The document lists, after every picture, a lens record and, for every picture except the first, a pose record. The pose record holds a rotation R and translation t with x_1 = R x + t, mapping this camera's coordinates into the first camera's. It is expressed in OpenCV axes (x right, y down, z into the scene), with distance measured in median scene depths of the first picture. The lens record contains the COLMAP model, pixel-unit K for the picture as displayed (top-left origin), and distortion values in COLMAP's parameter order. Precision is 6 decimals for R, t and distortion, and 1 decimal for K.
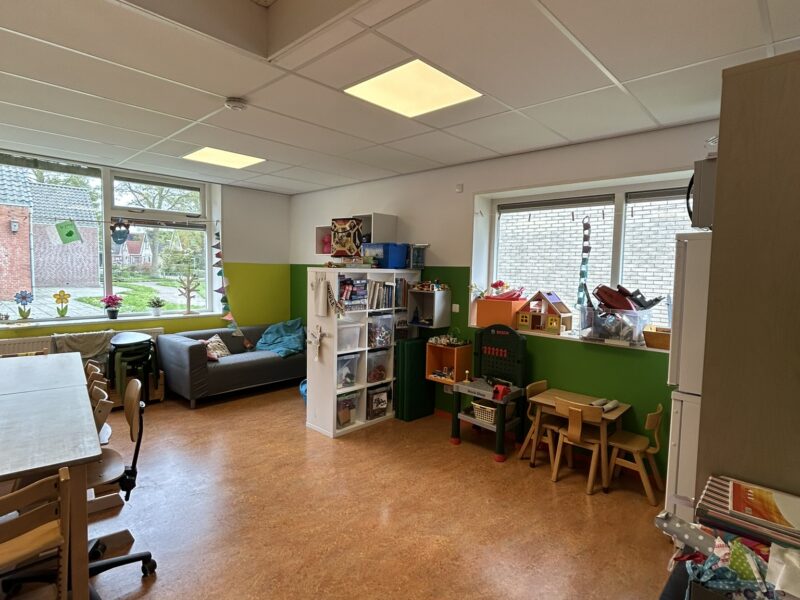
lens RADIAL K [[434.6, 0, 400.3], [0, 434.6, 295.7], [0, 0, 1]] dist [0.001386, 0.000181]
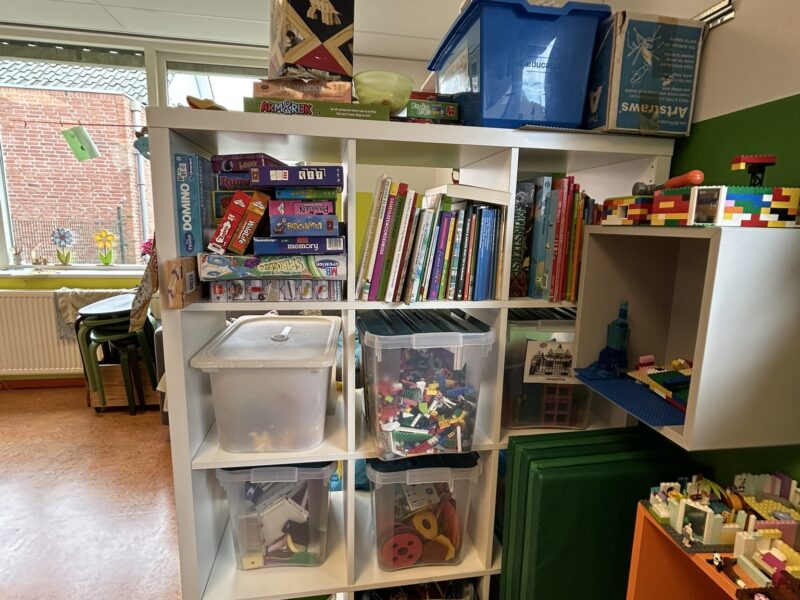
lens RADIAL K [[434.6, 0, 400.3], [0, 434.6, 295.7], [0, 0, 1]] dist [0.001386, 0.000181]
pose [[0.797990, 0.094985, -0.595138, 0.082266], [-0.041528, 0.993821, 0.102932, 0.003253], [0.601238, -0.057423, 0.797004, 0.787342]]
